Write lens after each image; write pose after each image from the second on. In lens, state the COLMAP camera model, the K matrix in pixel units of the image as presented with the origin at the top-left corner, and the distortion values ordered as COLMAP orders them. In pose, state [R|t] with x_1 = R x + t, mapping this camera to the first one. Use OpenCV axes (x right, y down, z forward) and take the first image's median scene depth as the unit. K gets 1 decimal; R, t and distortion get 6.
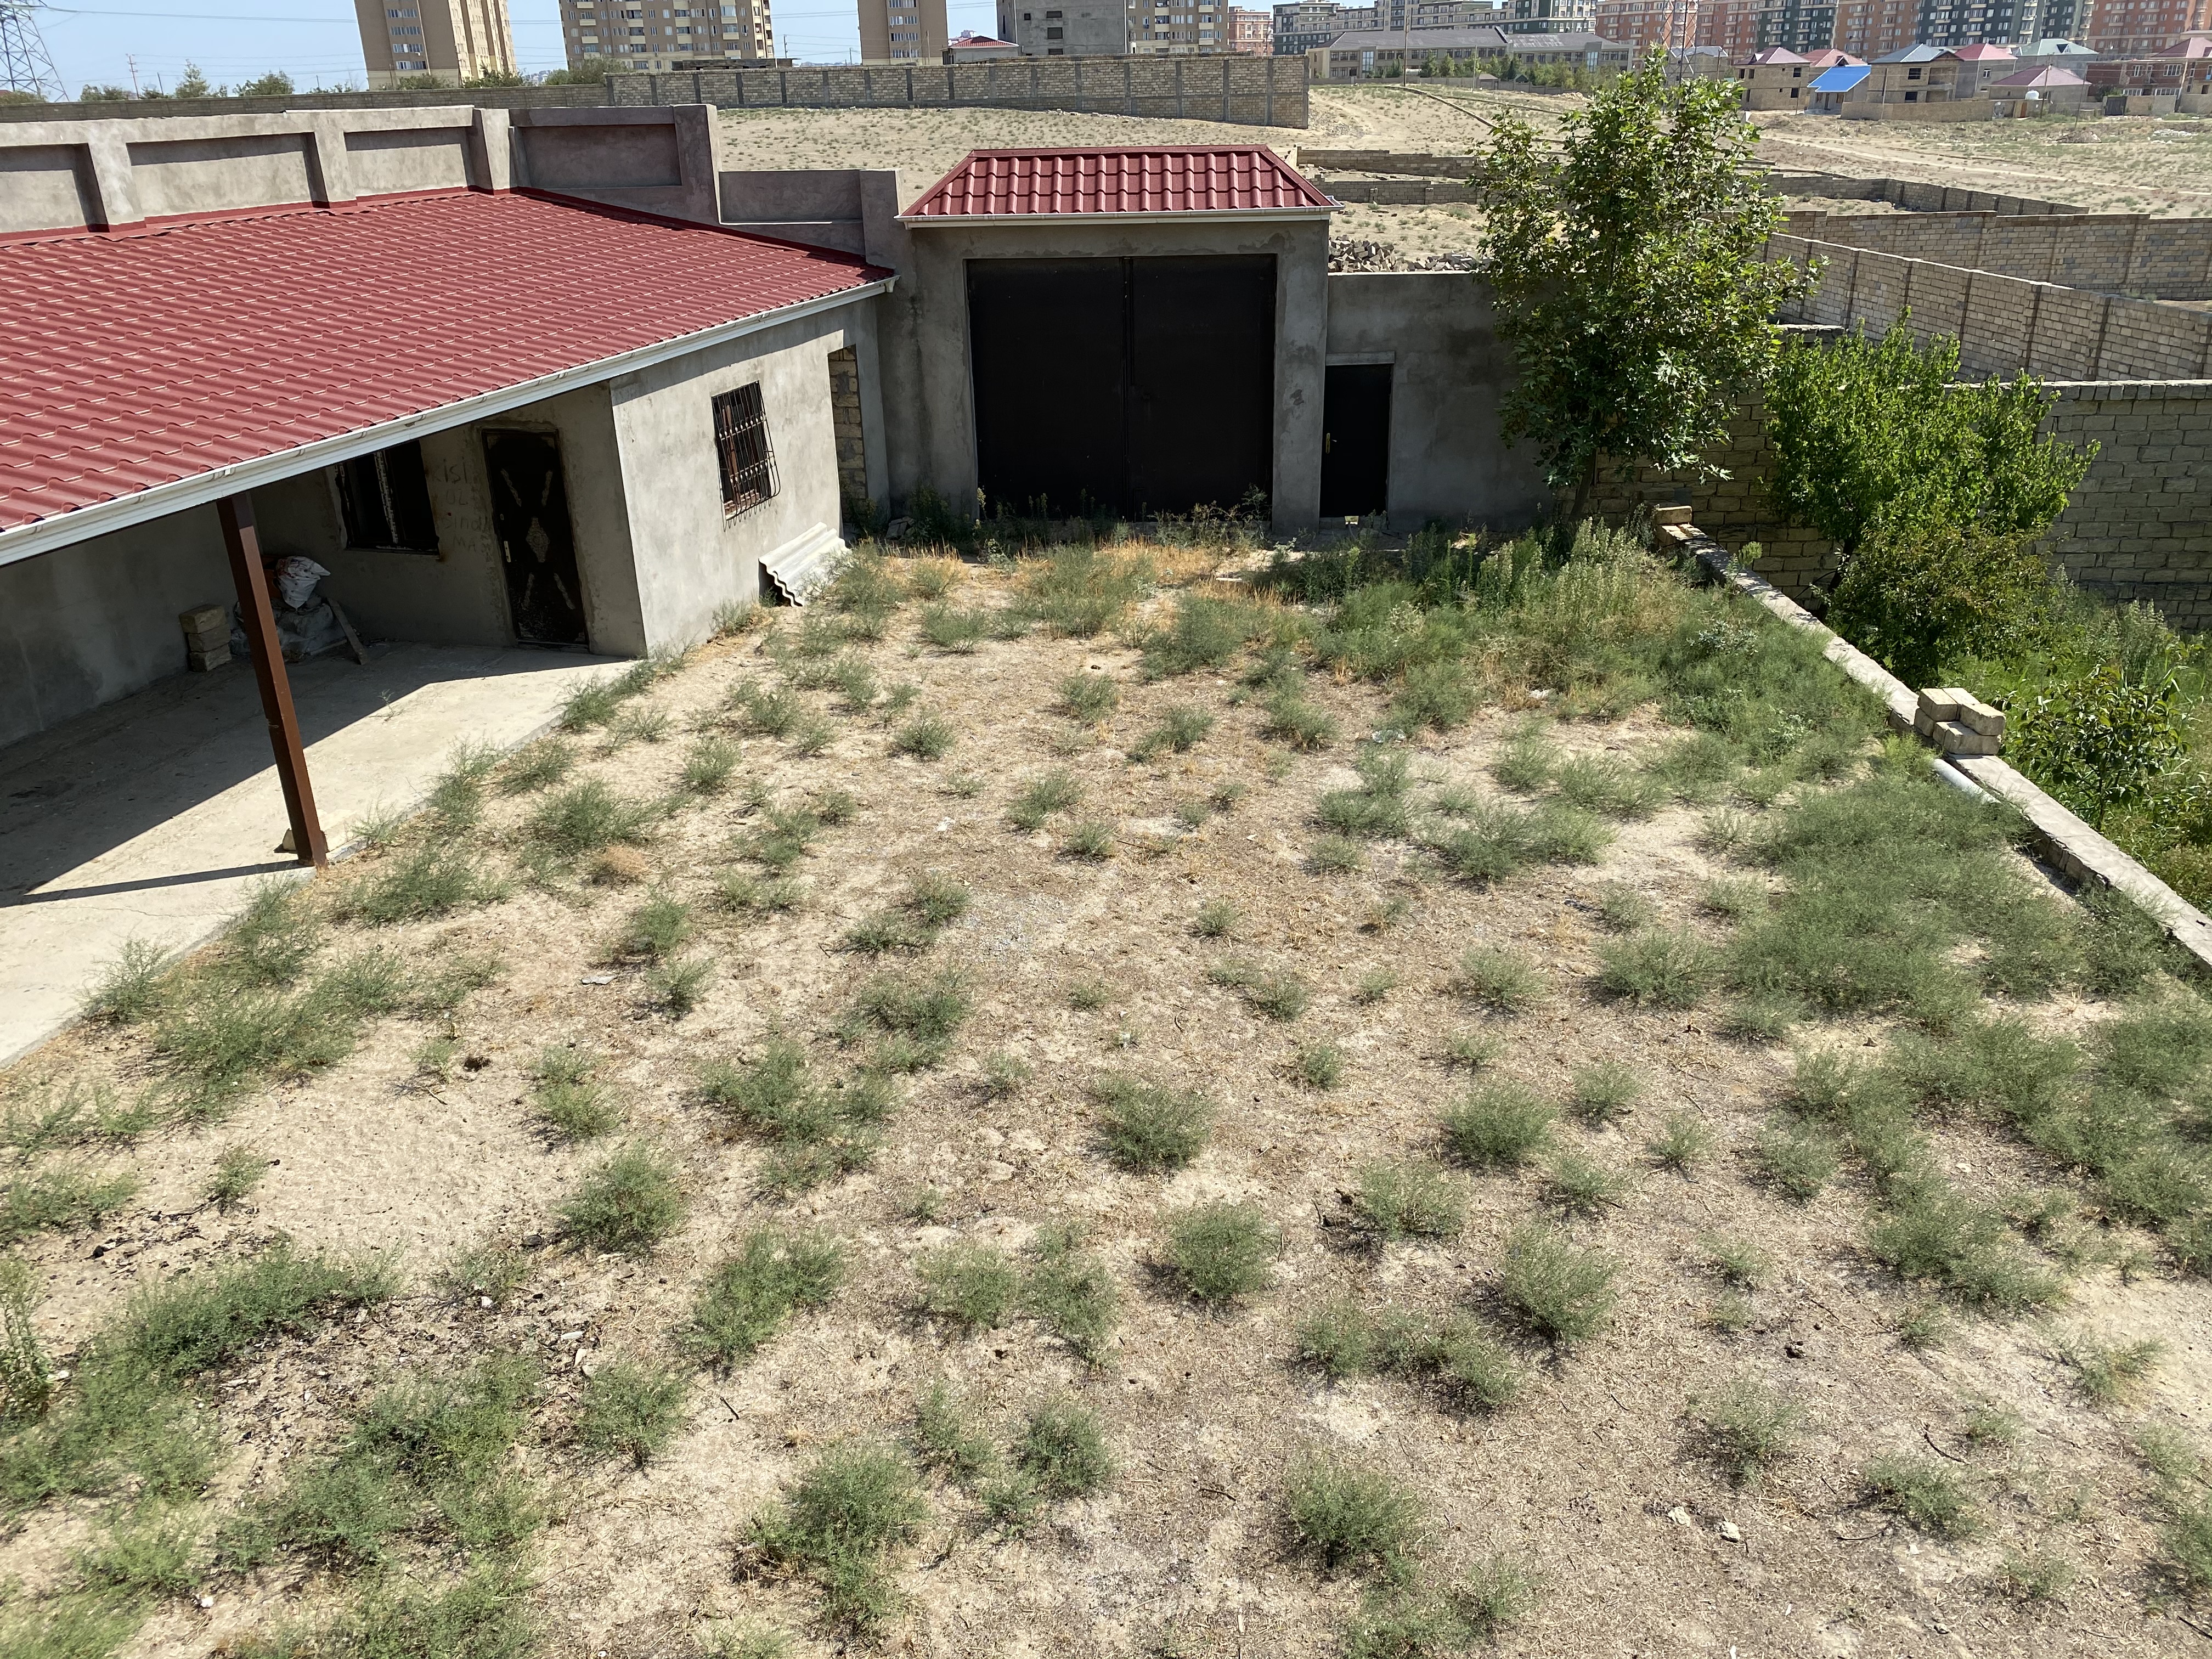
lens RADIAL K [[1690.1, 0, 1106.0], [0, 1690.1, 829.5], [0, 0, 1]] dist [0.036050, -0.019628]
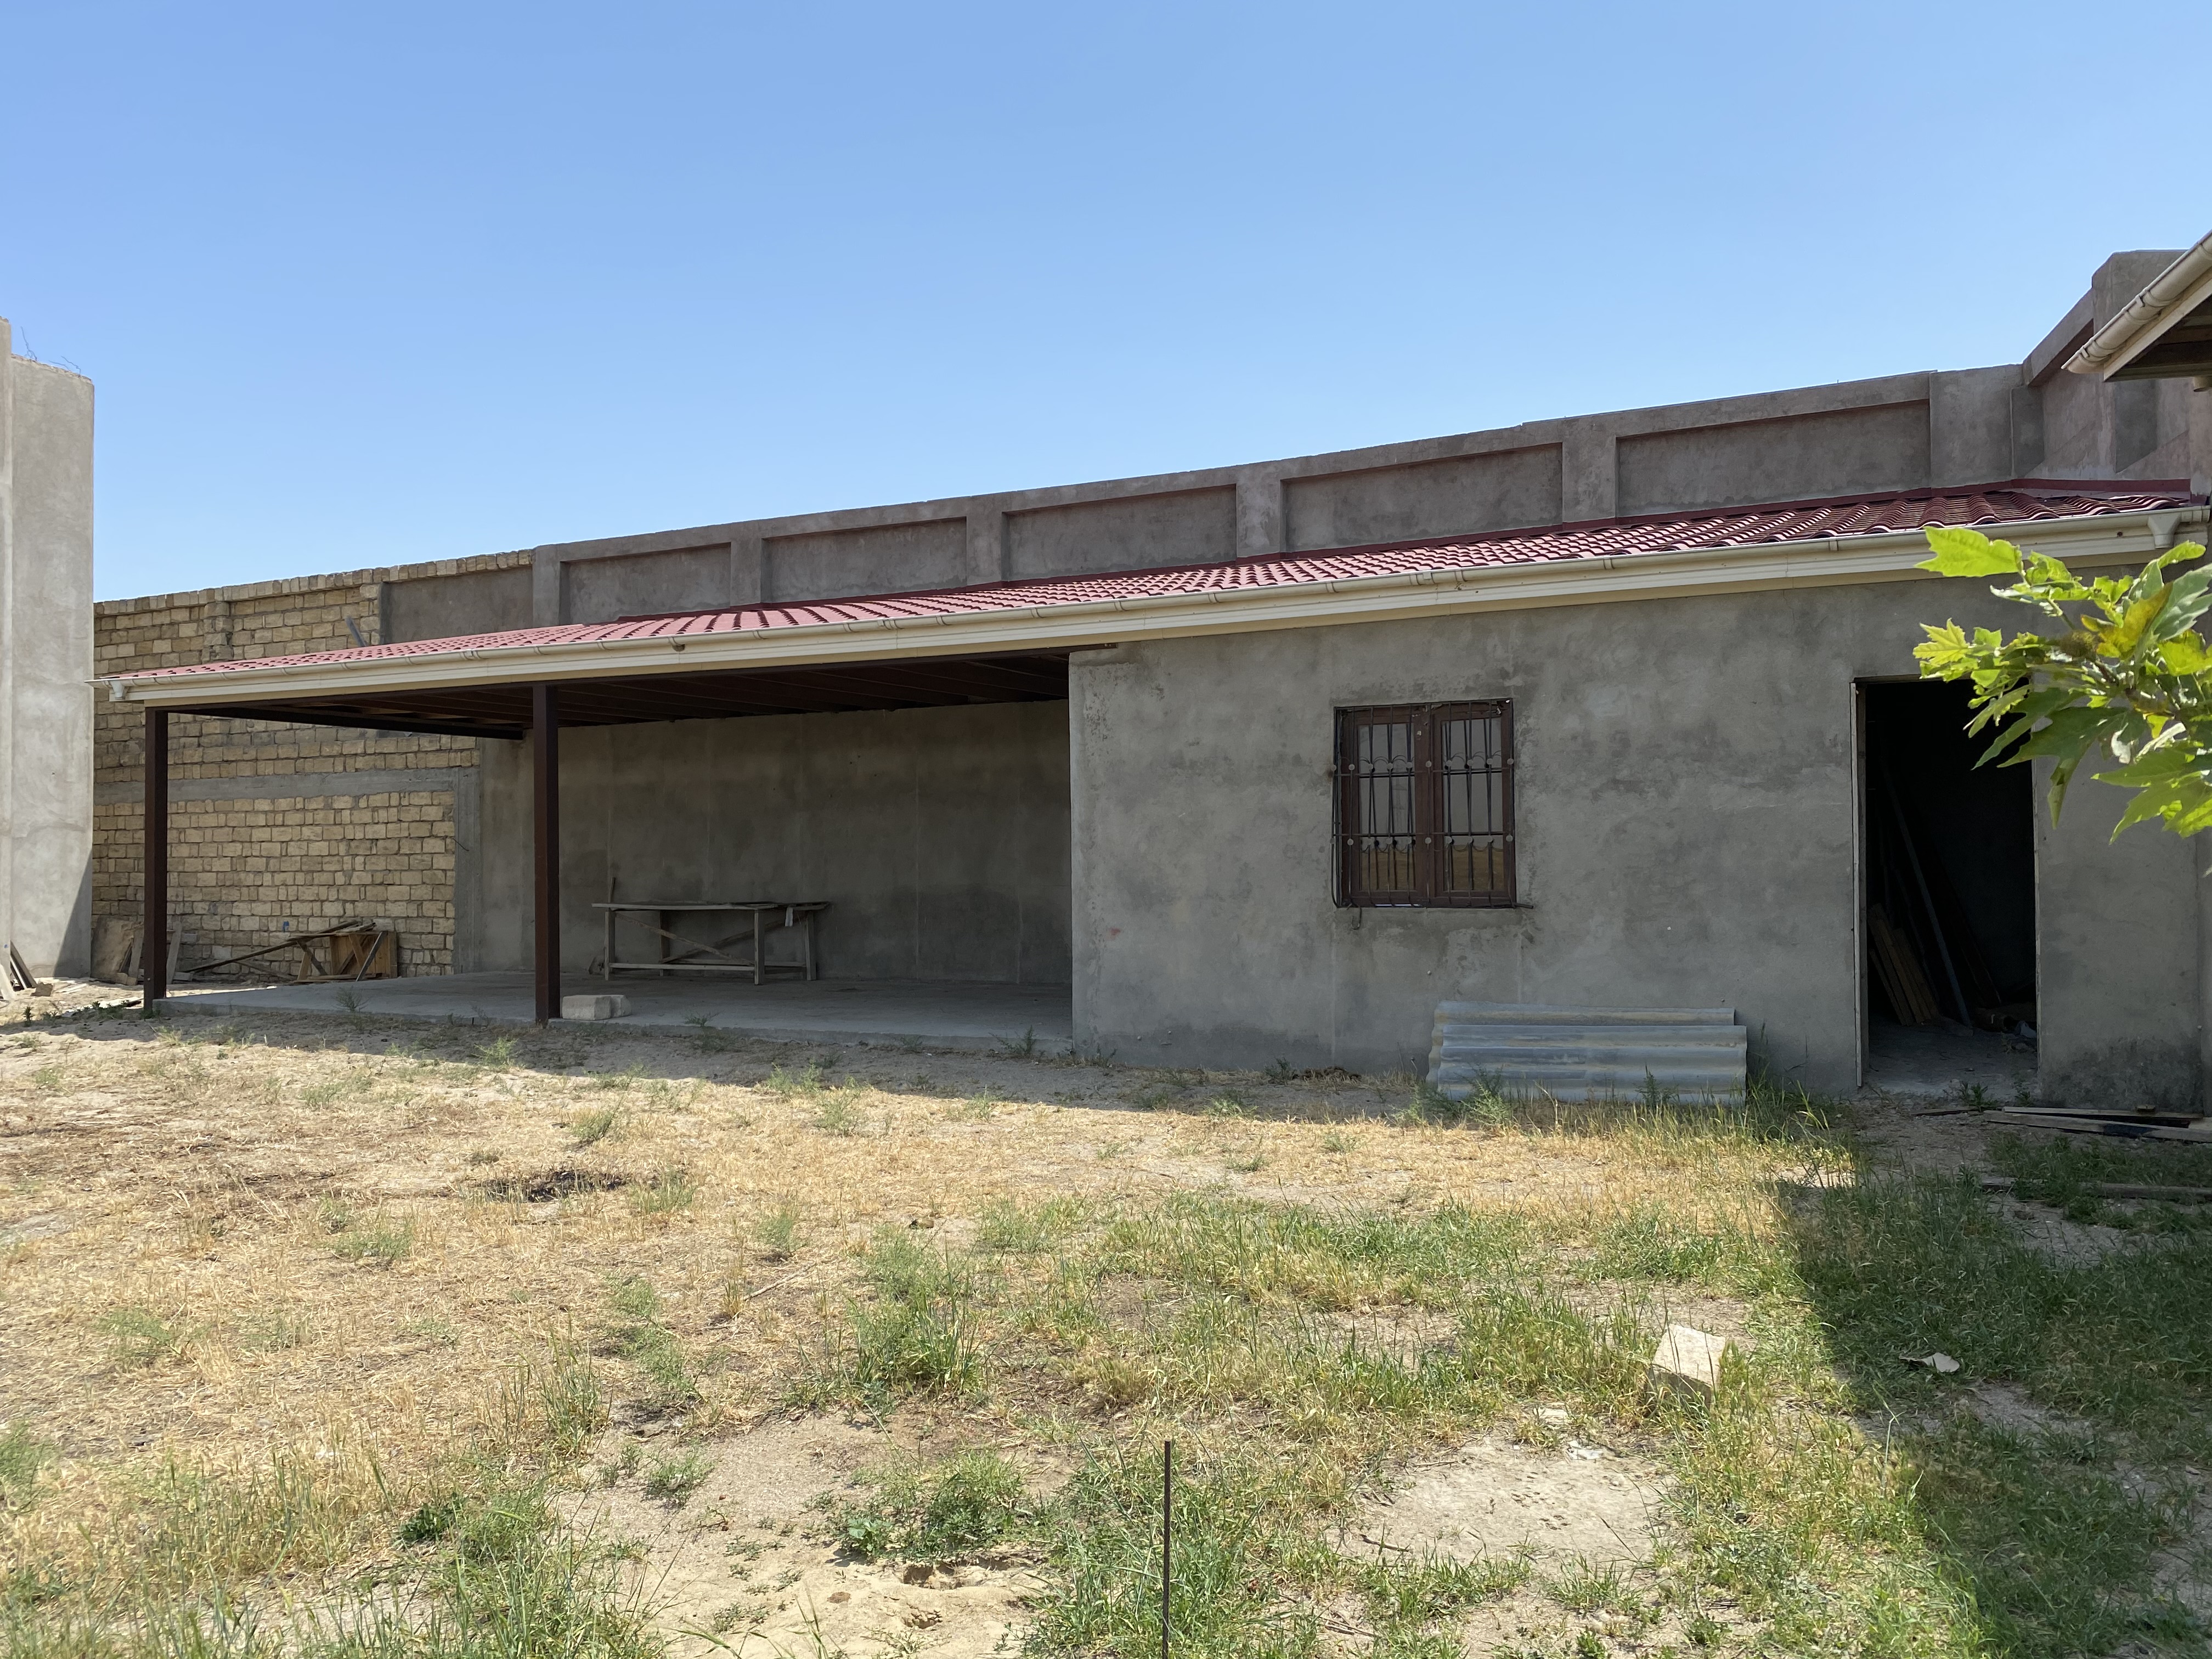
lens RADIAL K [[1713.1, 0, 1106.0], [0, 1713.1, 829.5], [0, 0, 1]] dist [0.001165, 0.014916]
pose [[-0.207756, 0.010512, -0.978124, 0.440035], [-0.379941, 0.920564, 0.090594, -0.269479], [0.901378, 0.390450, -0.187259, 1.199104]]
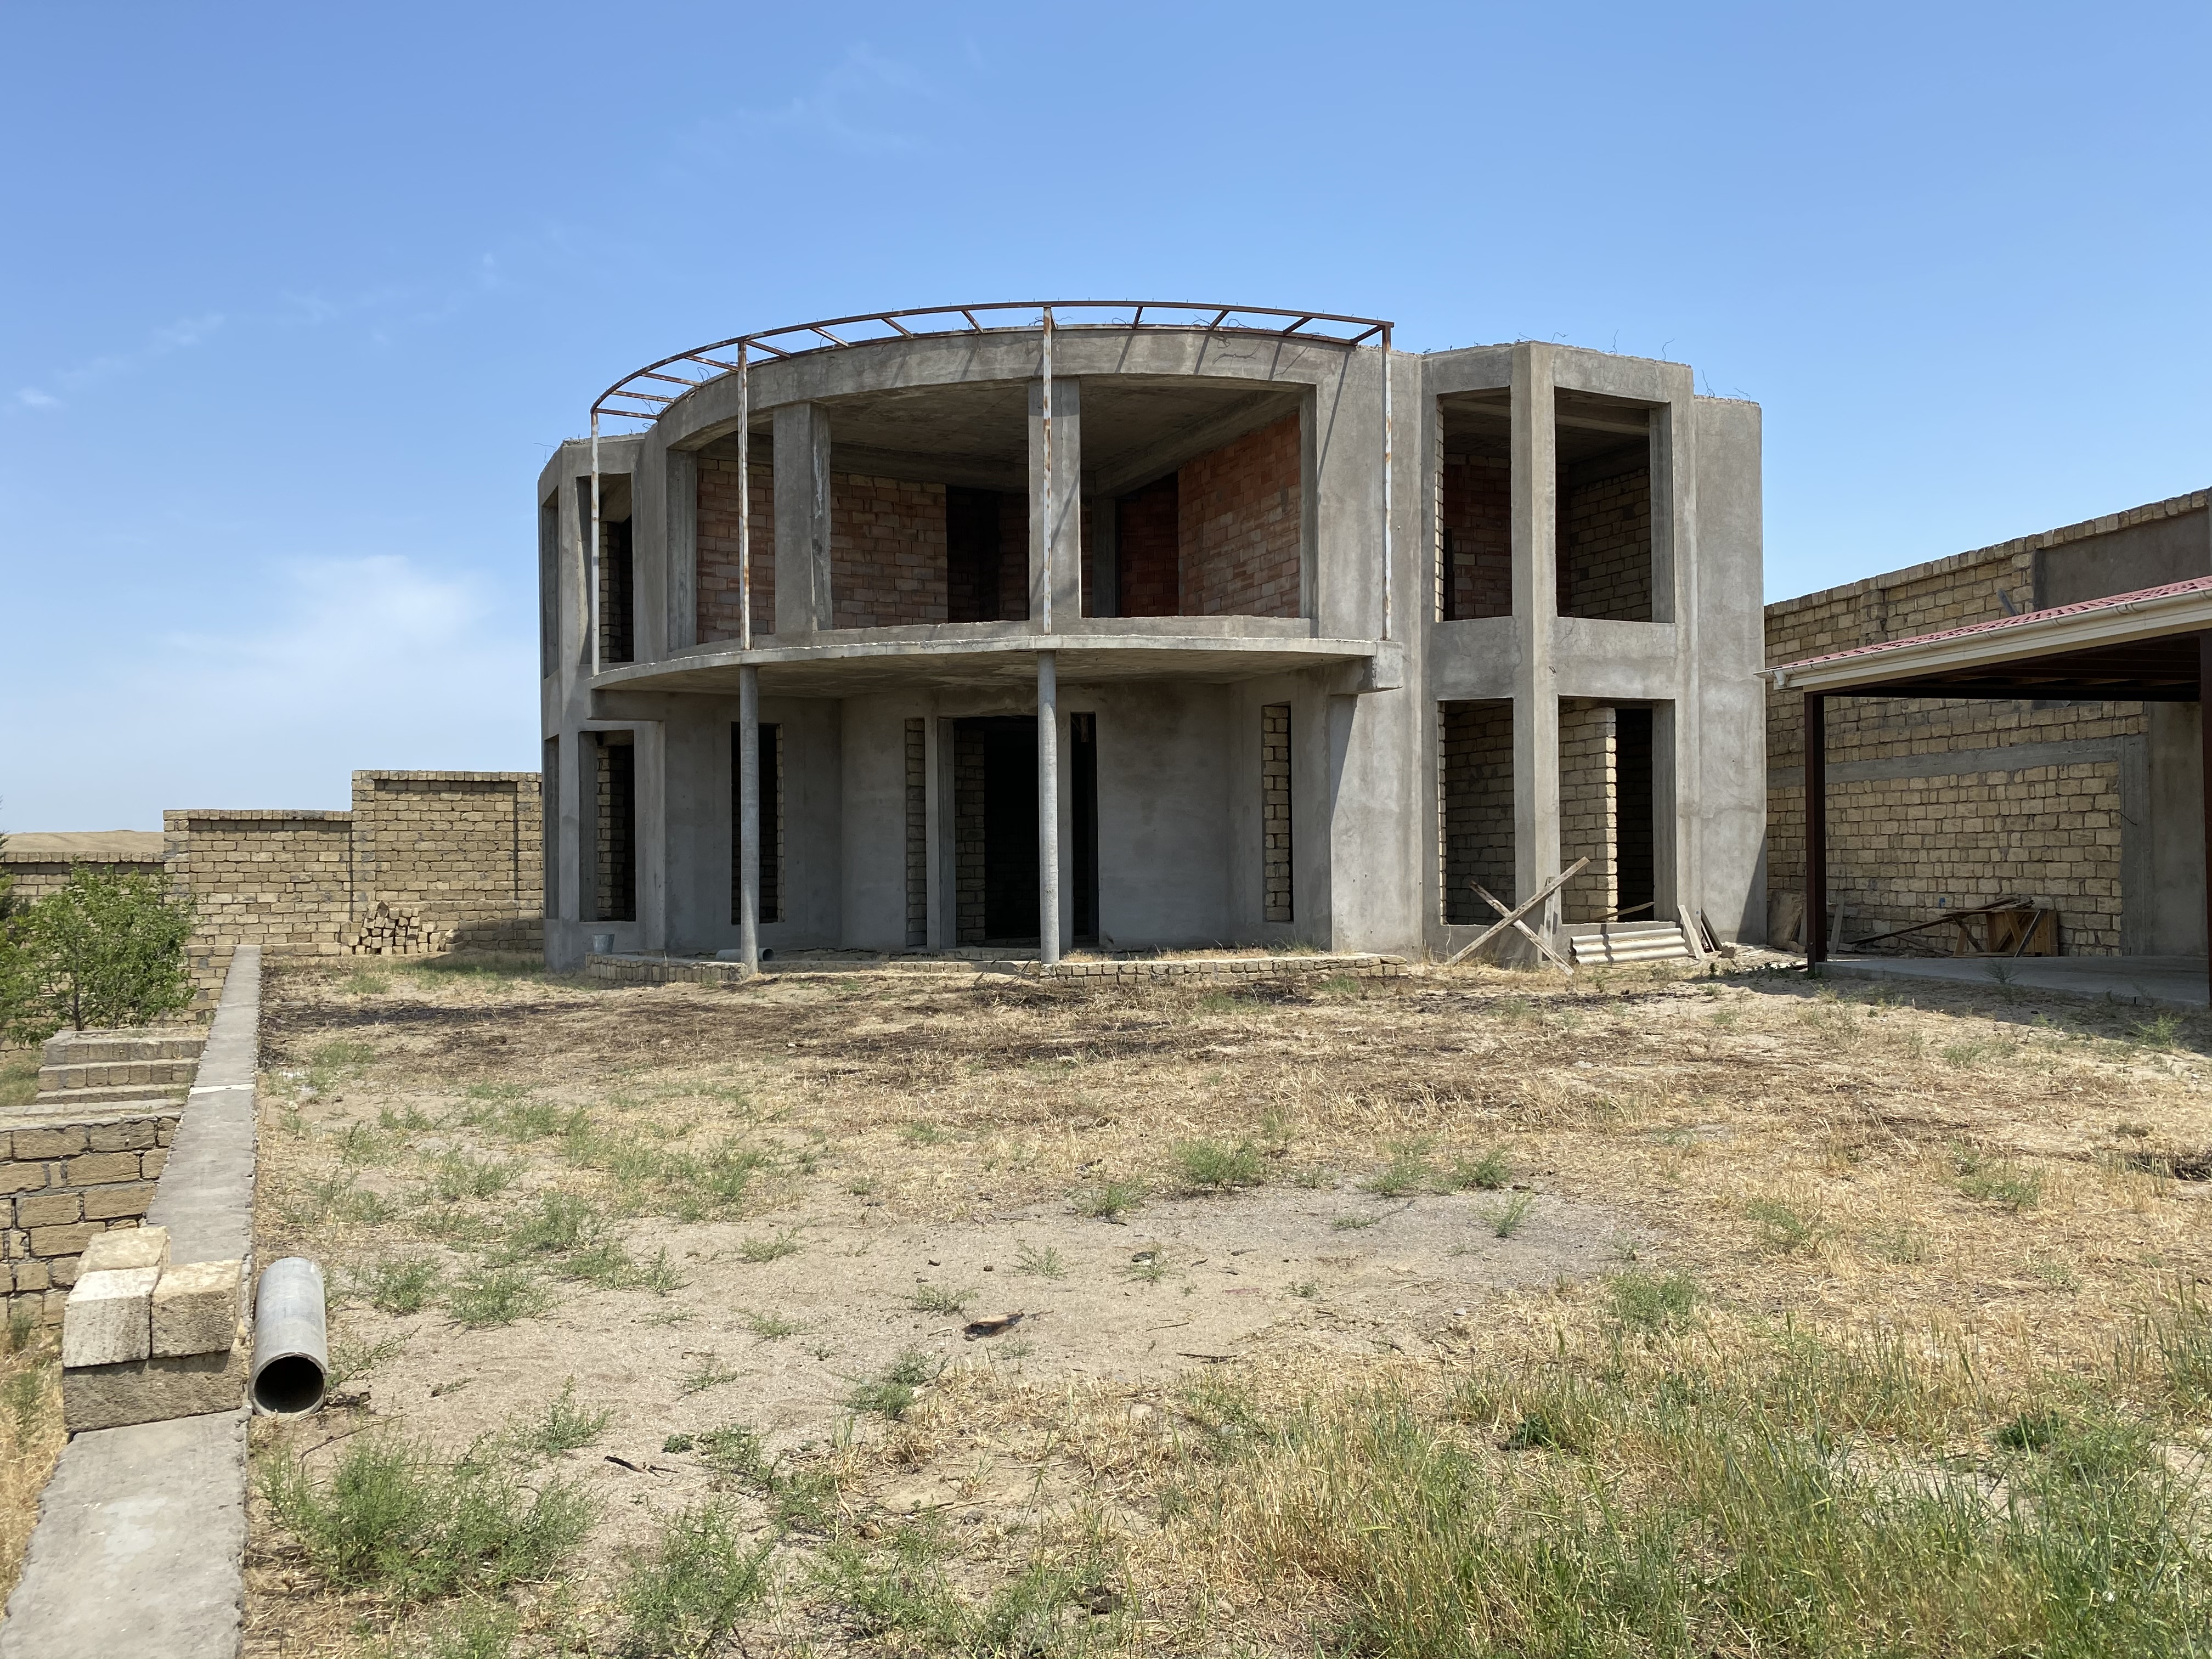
lens RADIAL K [[1690.1, 0, 1106.0], [0, 1690.1, 829.5], [0, 0, 1]] dist [0.036050, -0.019628]
pose [[-0.899858, 0.018986, -0.435770, 0.455743], [-0.152673, 0.922145, 0.355443, -0.268170], [0.408592, 0.386379, -0.826900, 1.238212]]
